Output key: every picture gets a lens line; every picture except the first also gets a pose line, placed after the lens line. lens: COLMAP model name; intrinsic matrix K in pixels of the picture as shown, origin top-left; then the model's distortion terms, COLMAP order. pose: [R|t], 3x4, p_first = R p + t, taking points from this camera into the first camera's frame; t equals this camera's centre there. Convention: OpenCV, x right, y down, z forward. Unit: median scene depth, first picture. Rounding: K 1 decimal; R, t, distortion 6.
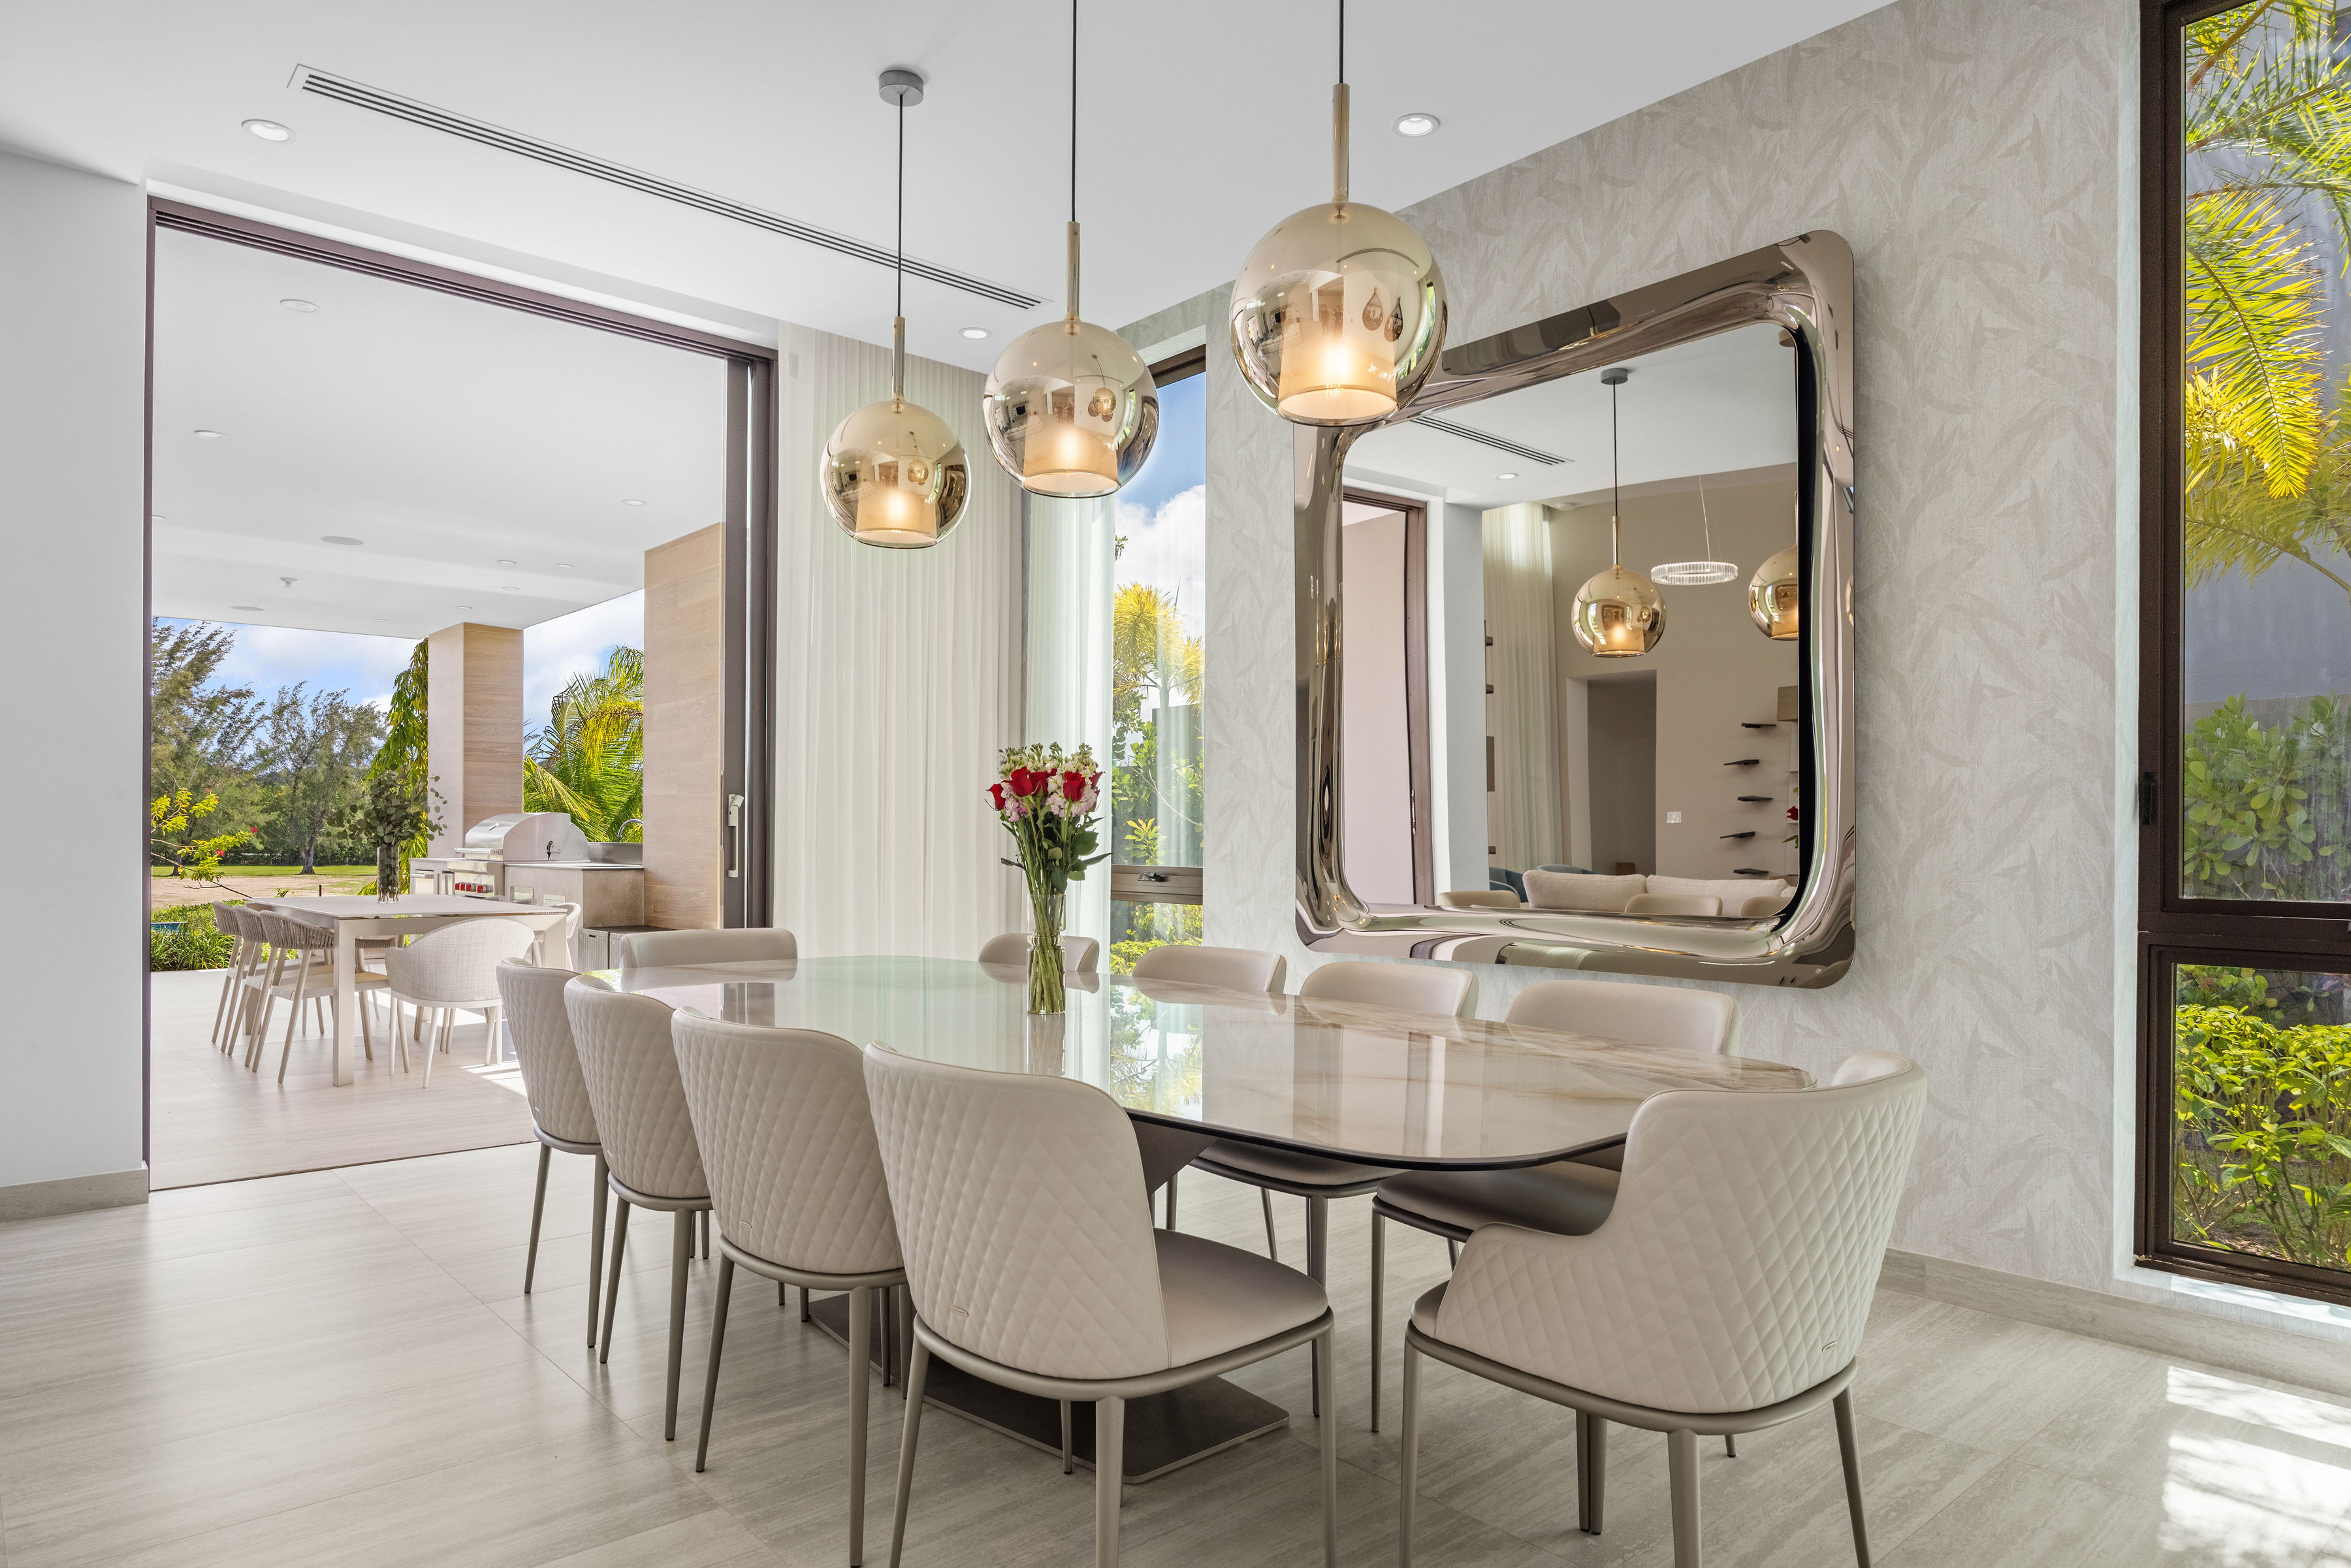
lens RADIAL K [[1435.5, 0, 1178.2], [0, 1435.5, 835.8], [0, 0, 1]] dist [-0.002240, -0.000709]
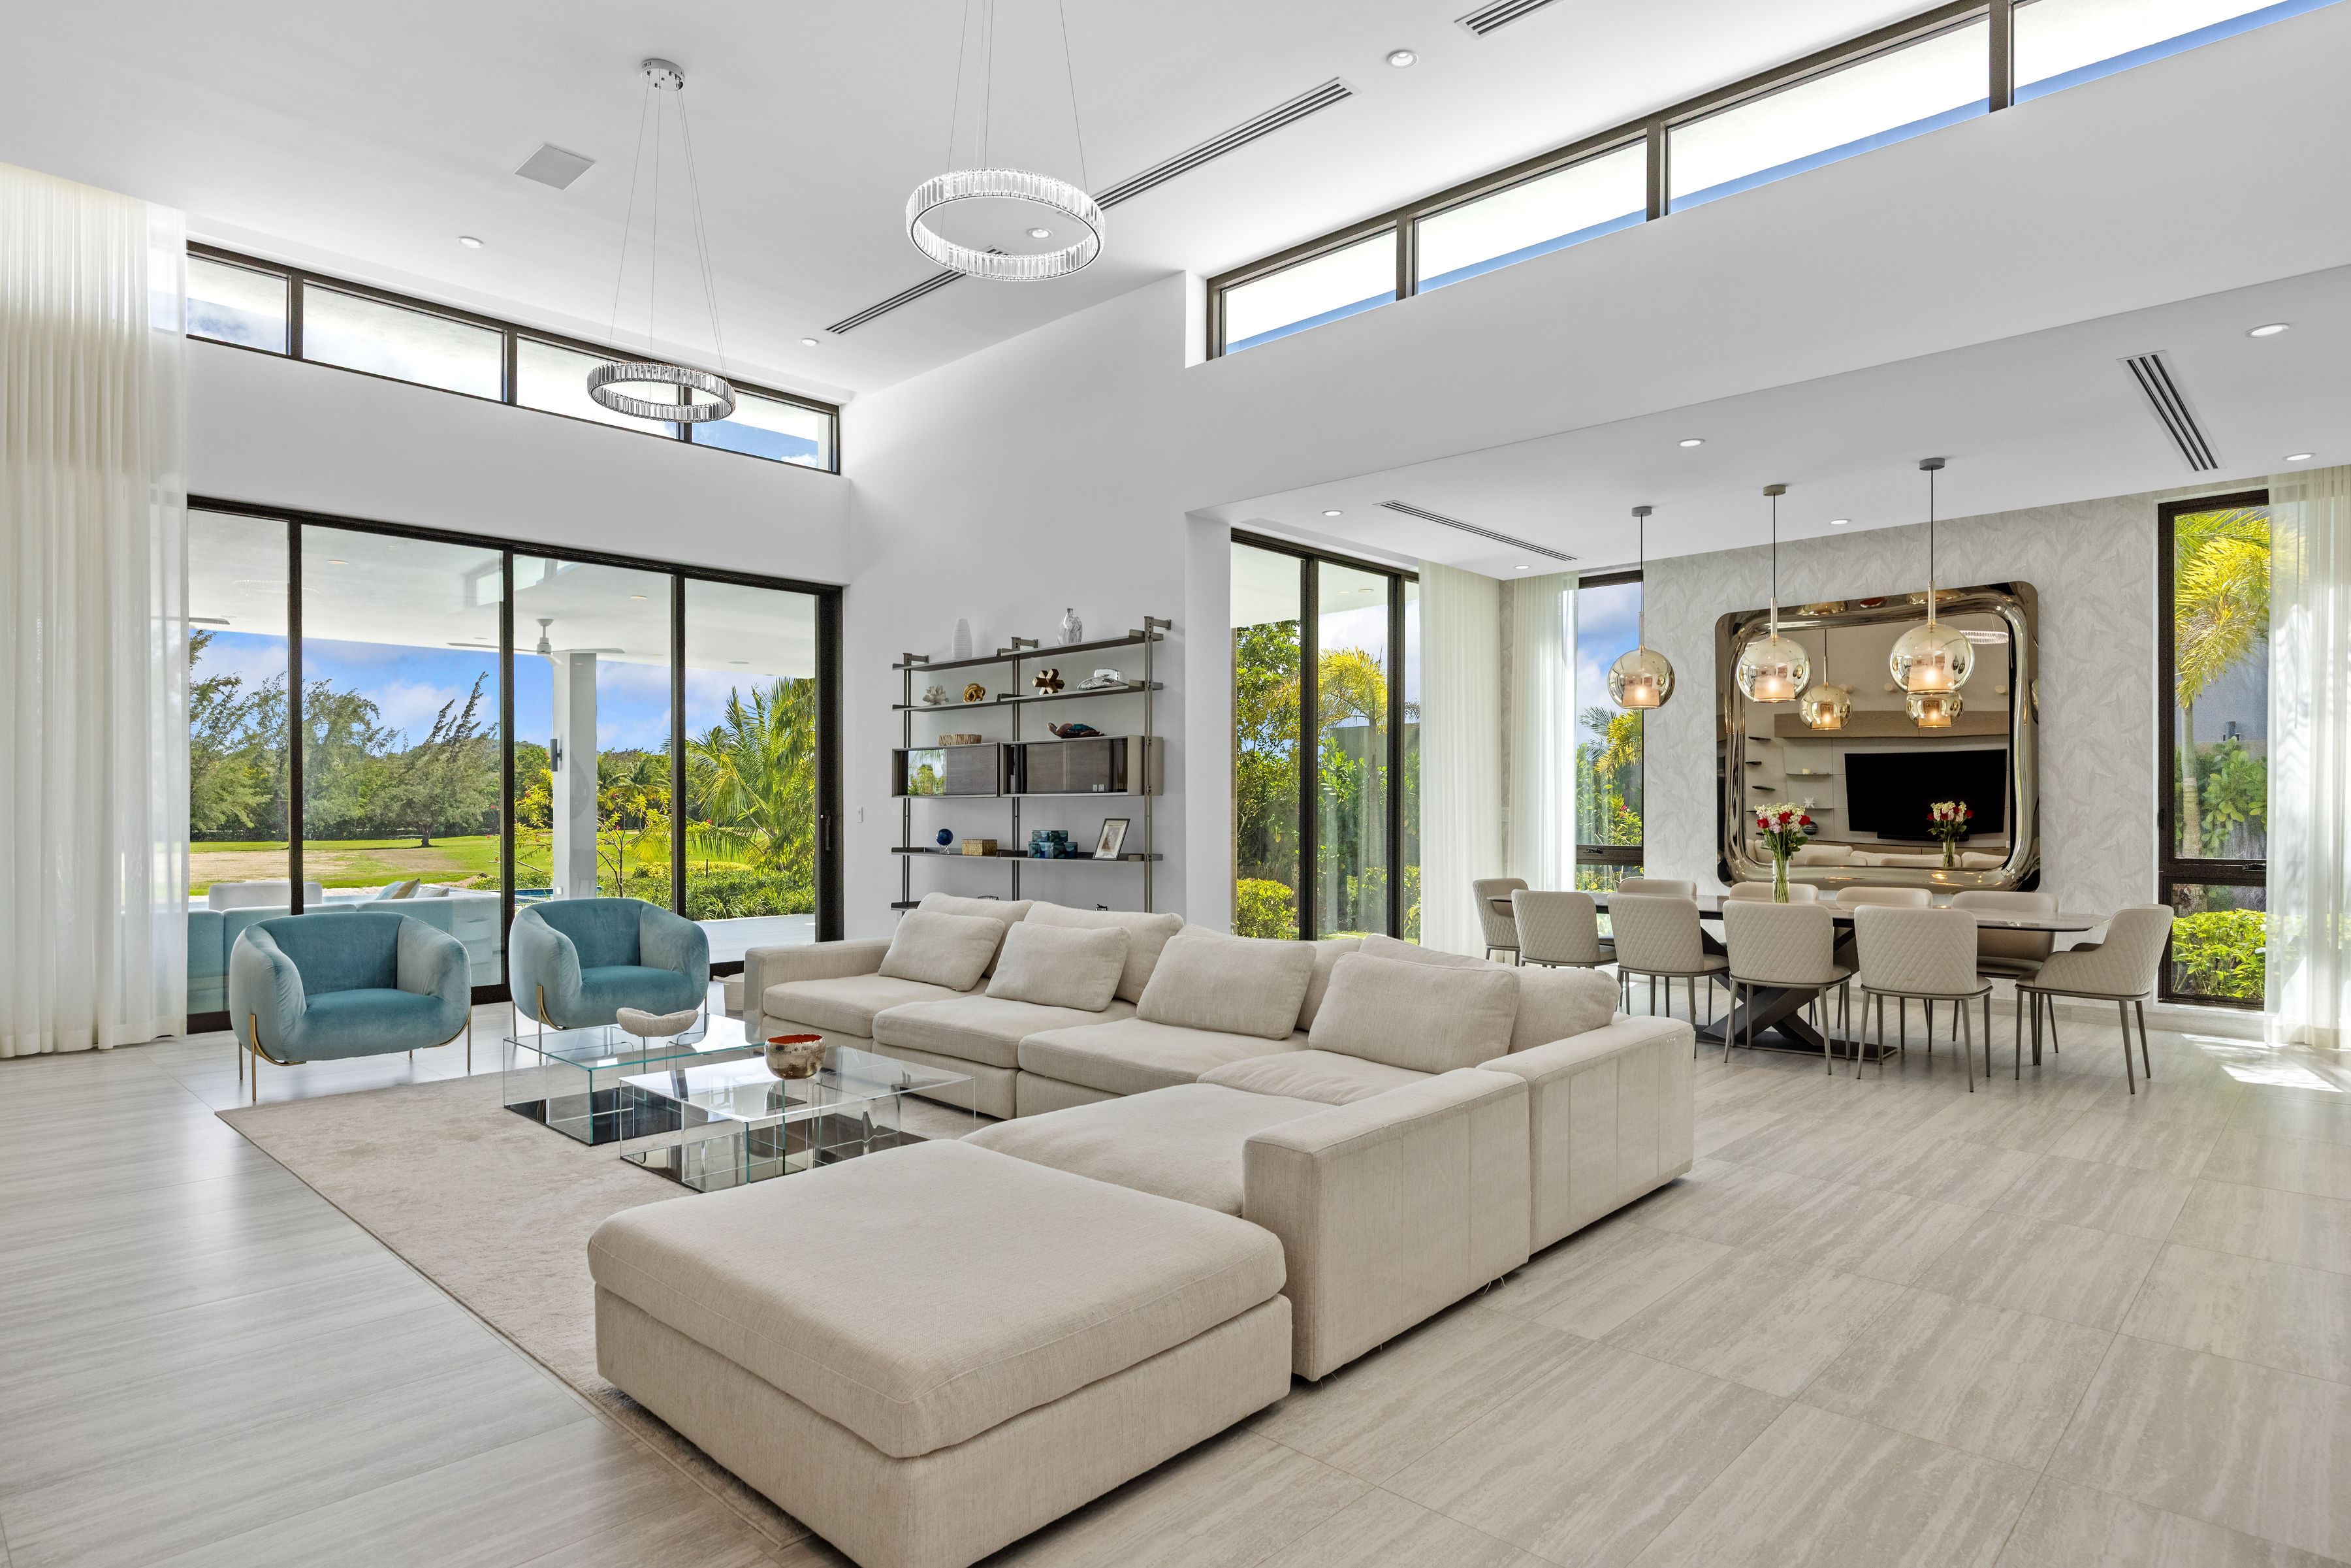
lens RADIAL K [[1296.8, 0, 1176.4], [0, 1296.8, 810.9], [0, 0, 1]] dist [0.000104, 0.000120]
pose [[0.996898, -0.002121, 0.078678, -1.156912], [0.002170, 0.999998, -0.000534, -0.039898], [-0.078677, 0.000704, 0.996900, -1.073077]]
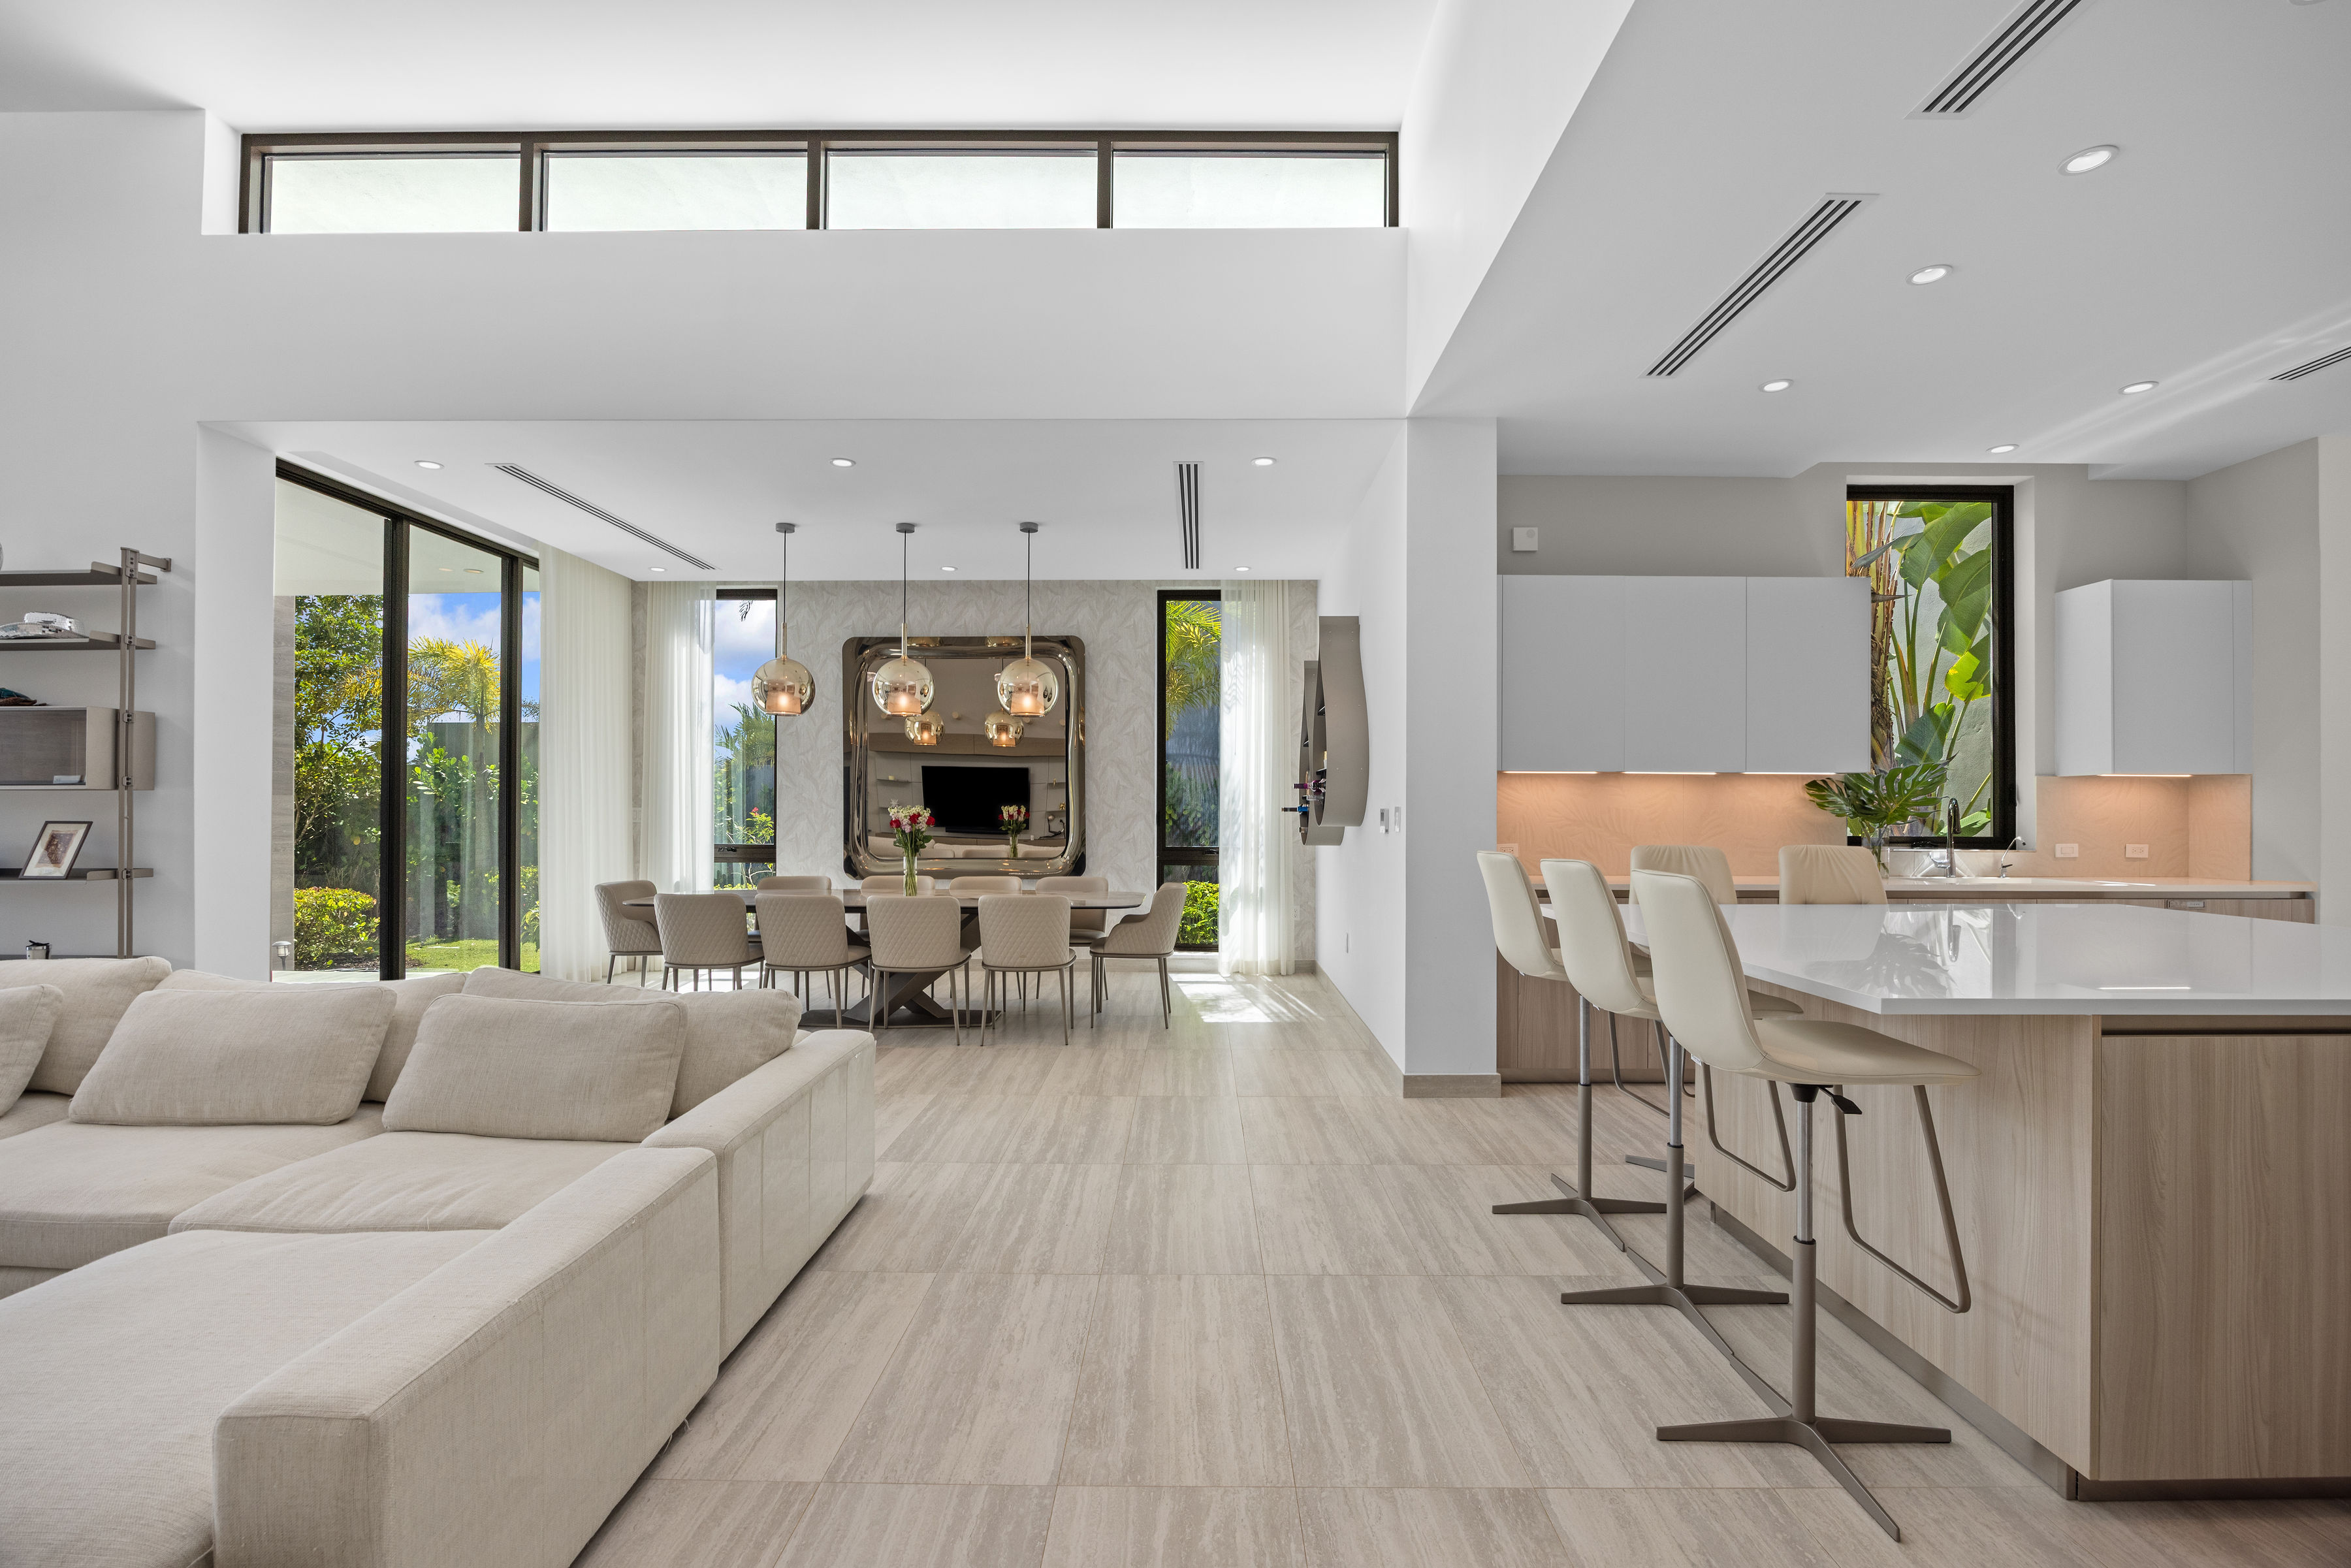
lens RADIAL K [[1037.9, 0, 1180.7], [0, 1037.9, 808.7], [0, 0, 1]] dist [-0.014613, 0.000174]
pose [[0.676682, 0.002142, 0.736272, -1.077107], [-0.000780, 0.999997, -0.002193, -0.041998], [-0.736275, 0.000909, 0.676682, -0.710083]]
